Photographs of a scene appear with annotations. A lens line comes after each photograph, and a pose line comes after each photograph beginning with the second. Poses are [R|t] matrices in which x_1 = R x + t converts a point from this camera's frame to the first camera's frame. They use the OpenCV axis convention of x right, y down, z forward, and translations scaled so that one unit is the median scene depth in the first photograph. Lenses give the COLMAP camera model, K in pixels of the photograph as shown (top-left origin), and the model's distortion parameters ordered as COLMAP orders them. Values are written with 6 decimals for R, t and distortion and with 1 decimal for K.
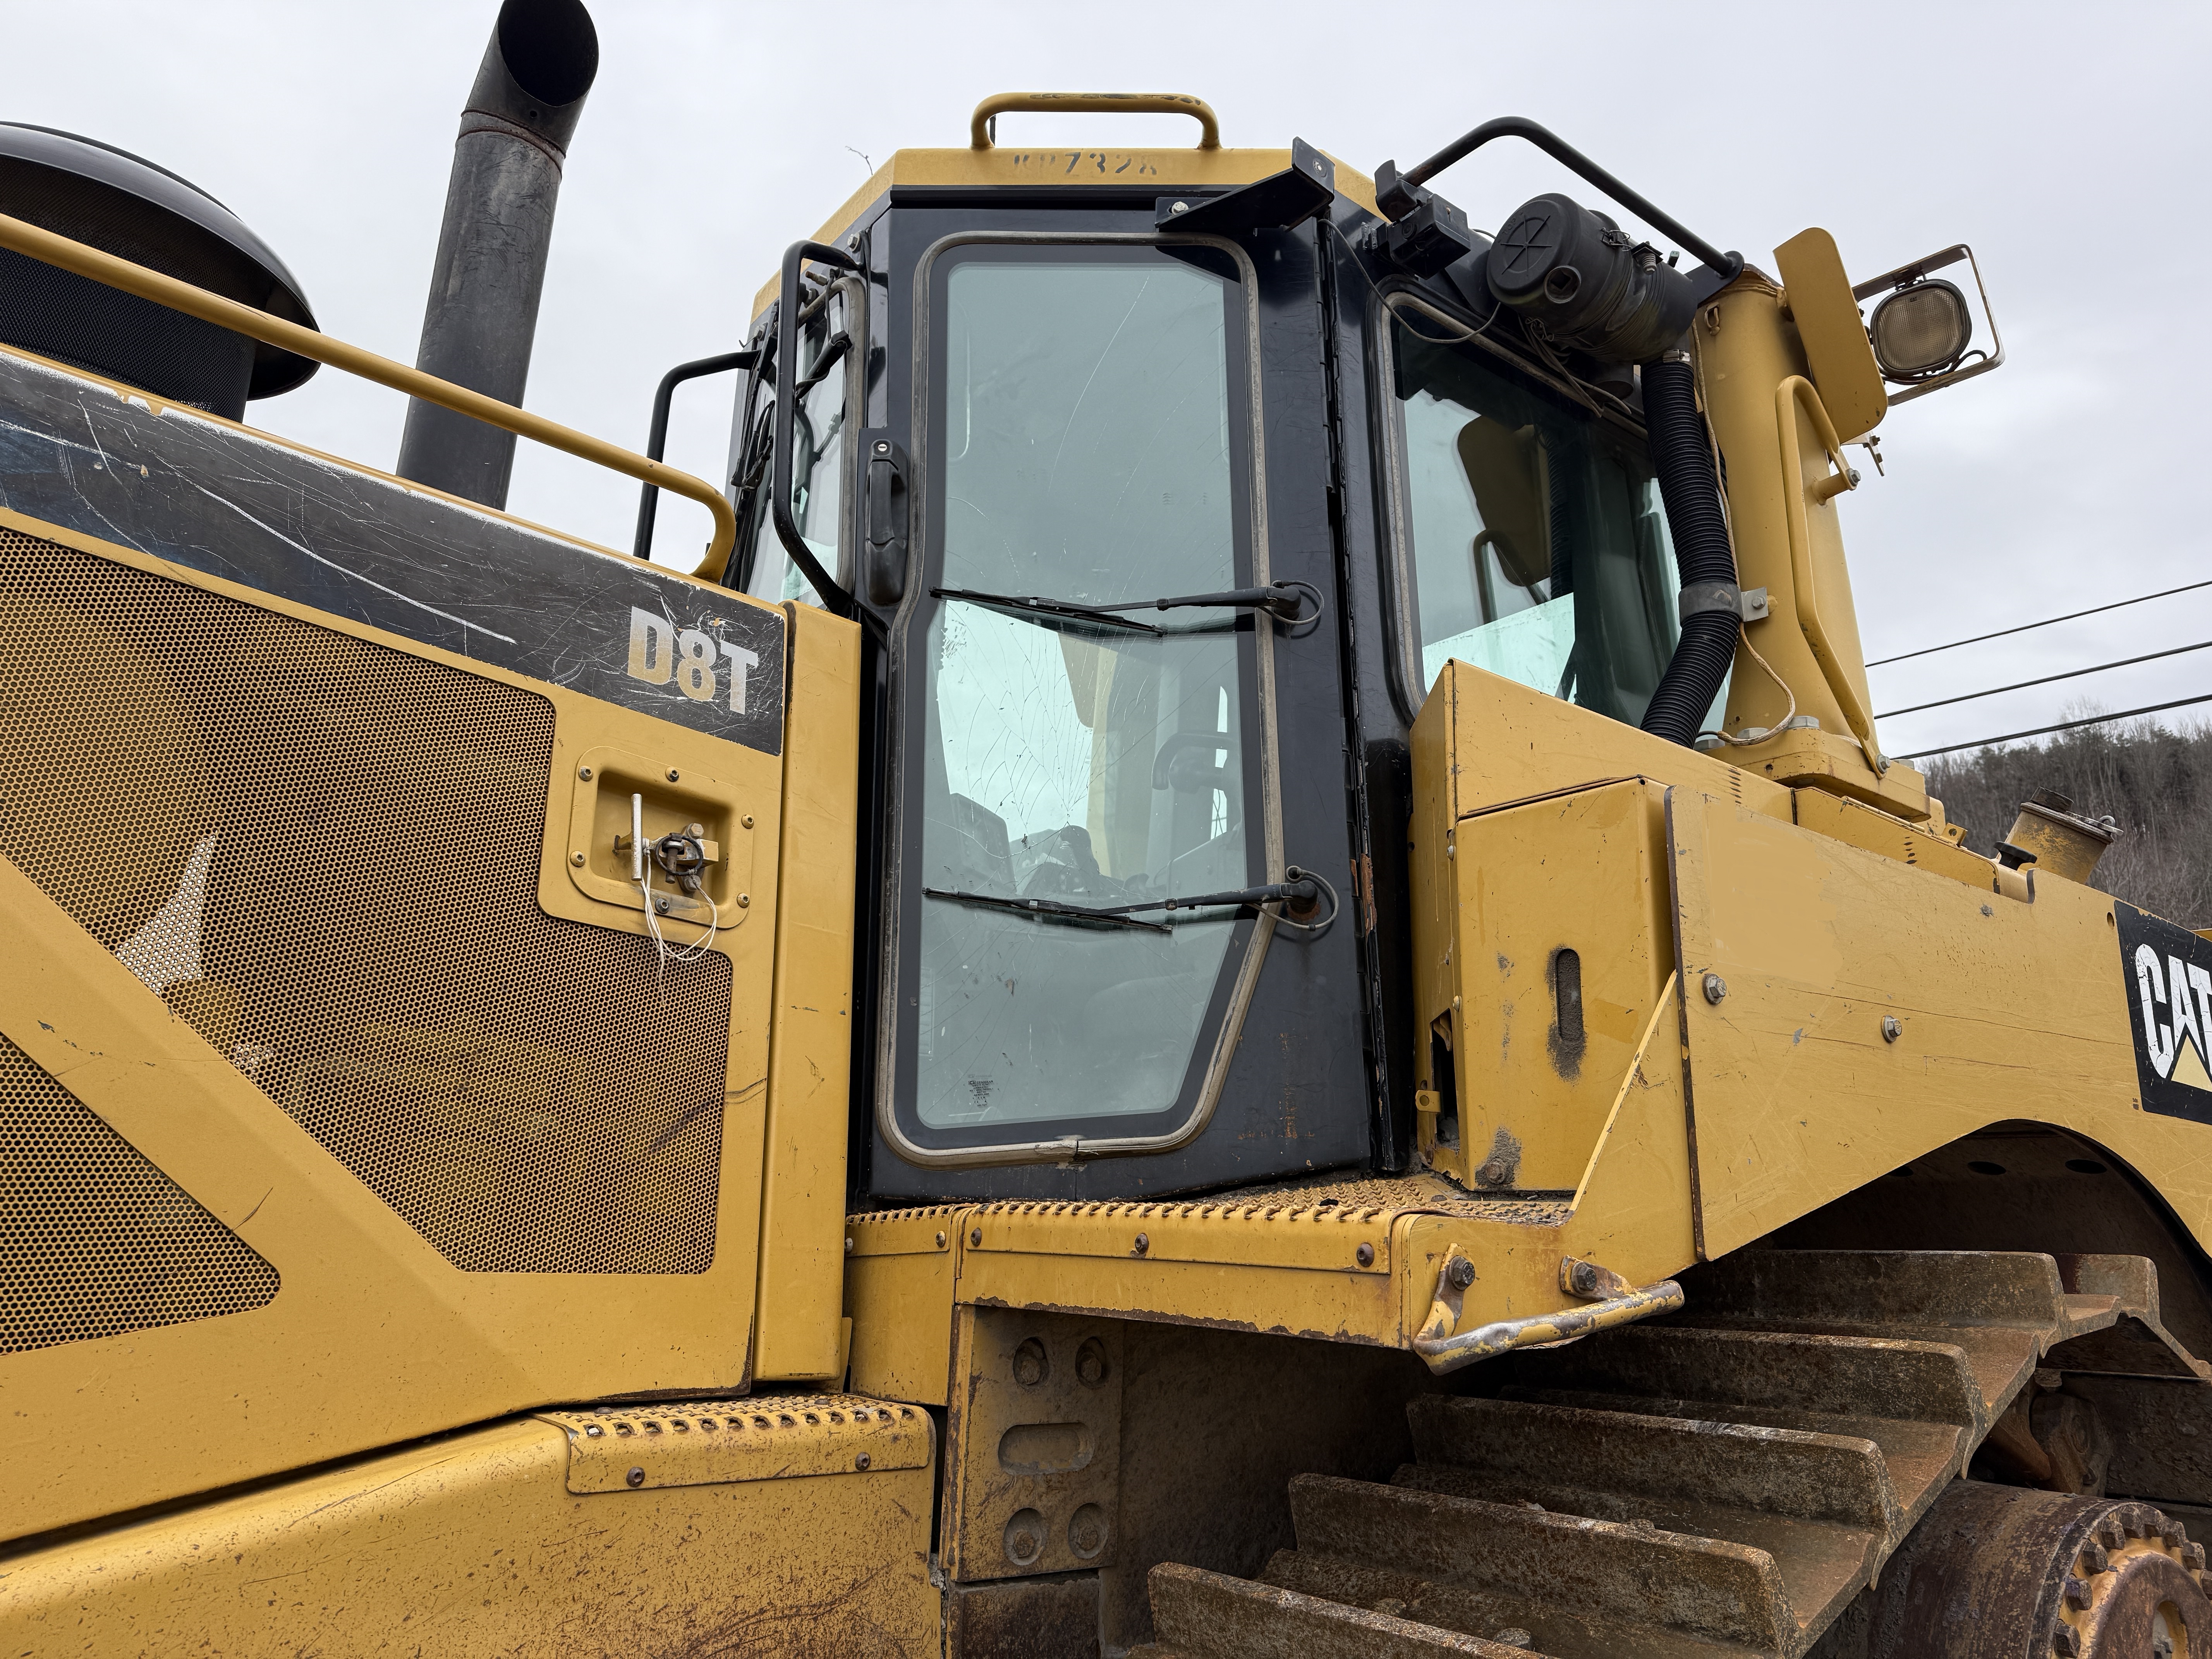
lens RADIAL K [[1580.0, 0, 1092.4], [0, 1580.0, 826.1], [0, 0, 1]] dist [0.058768, -0.055988]
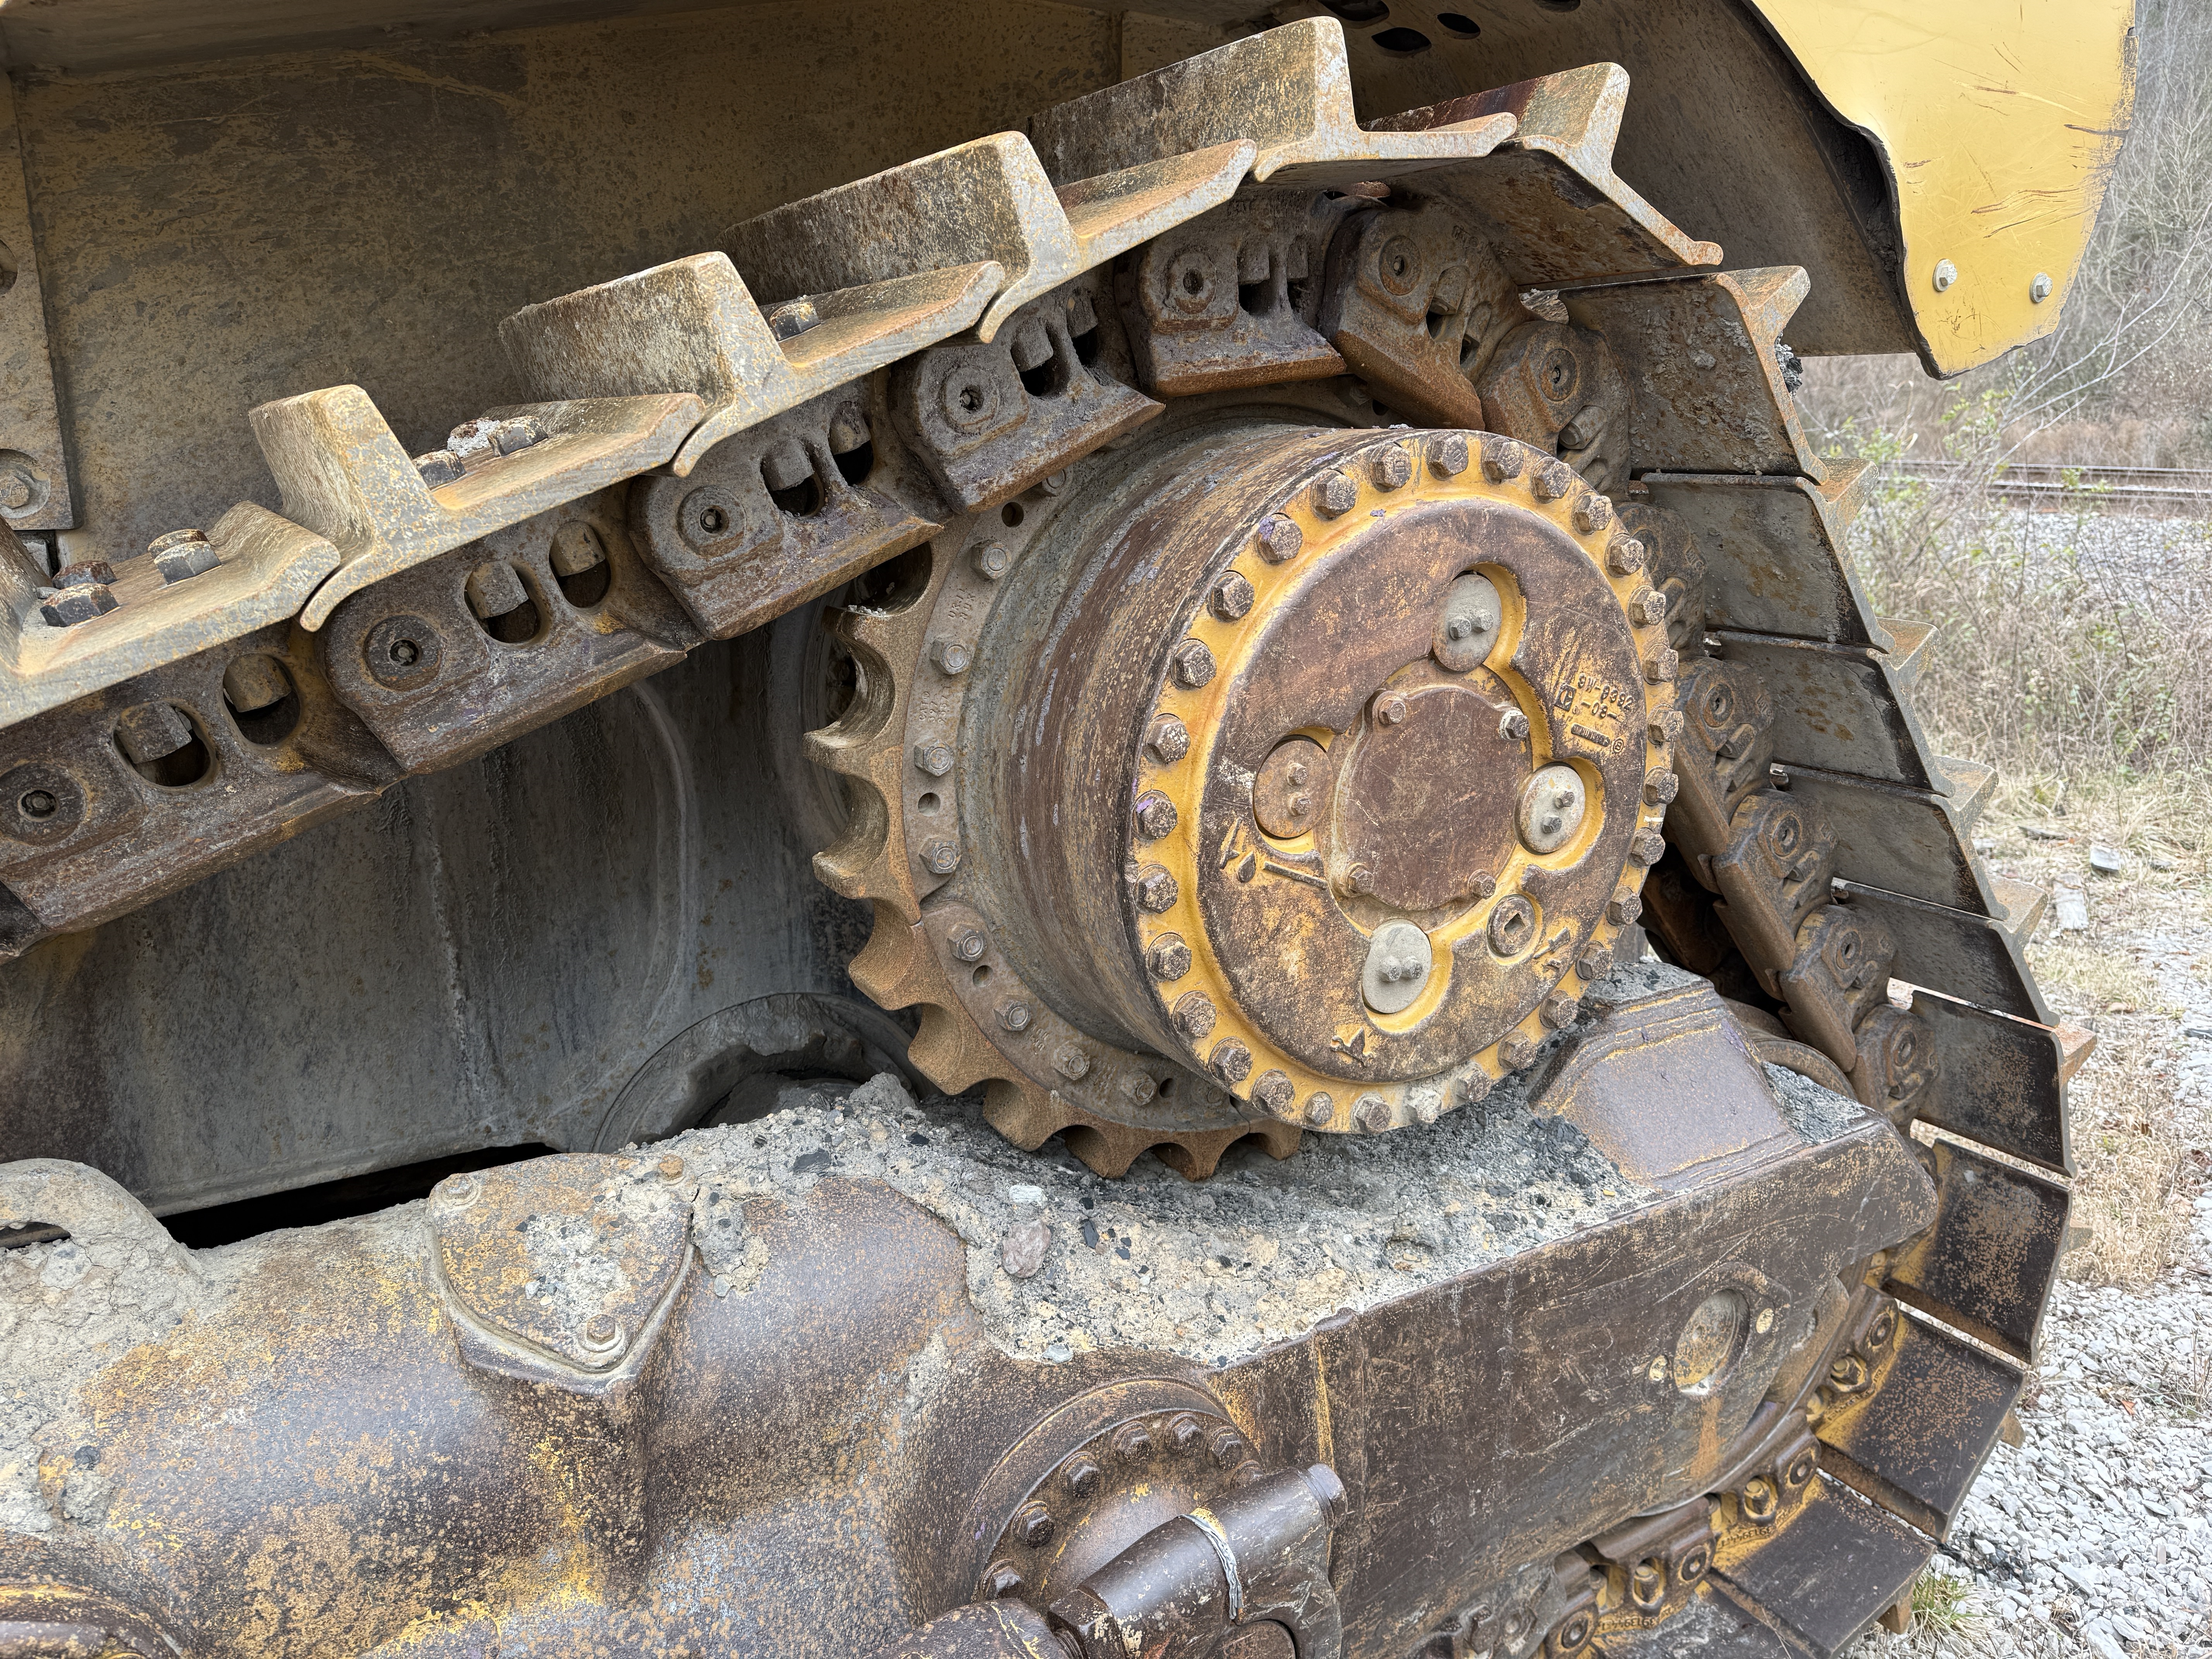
lens RADIAL K [[1580.0, 0, 1092.4], [0, 1580.0, 826.1], [0, 0, 1]] dist [0.058768, -0.055988]
pose [[0.993226, 0.010436, -0.115731, 0.625701], [0.047473, 0.872605, 0.486114, 0.255398], [0.106060, -0.488315, 0.866198, 0.349682]]
